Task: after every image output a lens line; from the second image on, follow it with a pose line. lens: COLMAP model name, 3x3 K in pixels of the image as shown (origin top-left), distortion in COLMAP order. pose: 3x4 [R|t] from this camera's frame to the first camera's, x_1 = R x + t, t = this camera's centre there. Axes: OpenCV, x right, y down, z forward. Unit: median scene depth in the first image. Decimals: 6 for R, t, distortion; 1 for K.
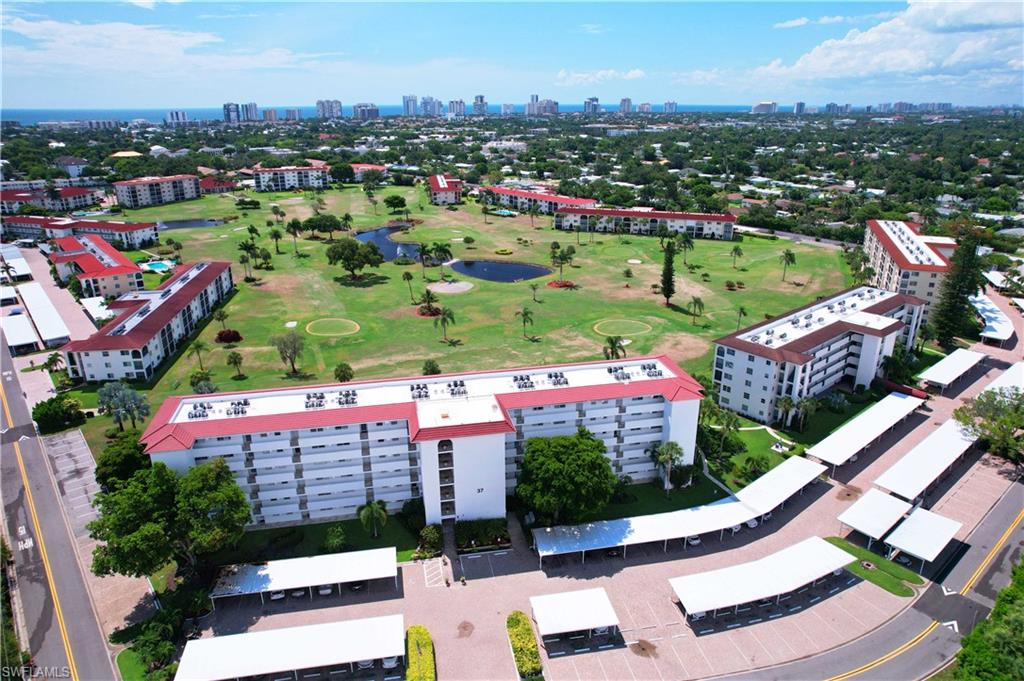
lens RADIAL K [[655.4, 0, 512.0], [0, 655.4, 340.5], [0, 0, 1]] dist [-0.078509, 0.070566]
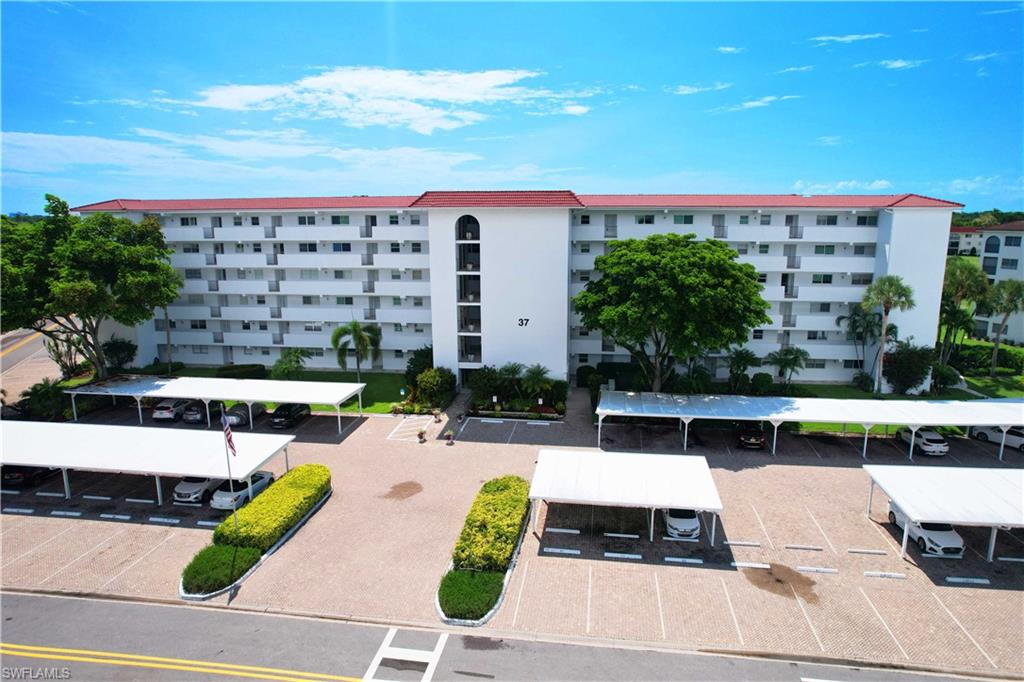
lens RADIAL K [[650.0, 0, 516.8], [0, 650.0, 336.1], [0, 0, 1]] dist [-0.078335, 0.062994]
pose [[0.945871, 0.066508, -0.317656, 0.083875], [-0.112083, 0.985497, -0.127412, 0.201382], [0.304575, 0.156119, 0.939607, 0.284407]]
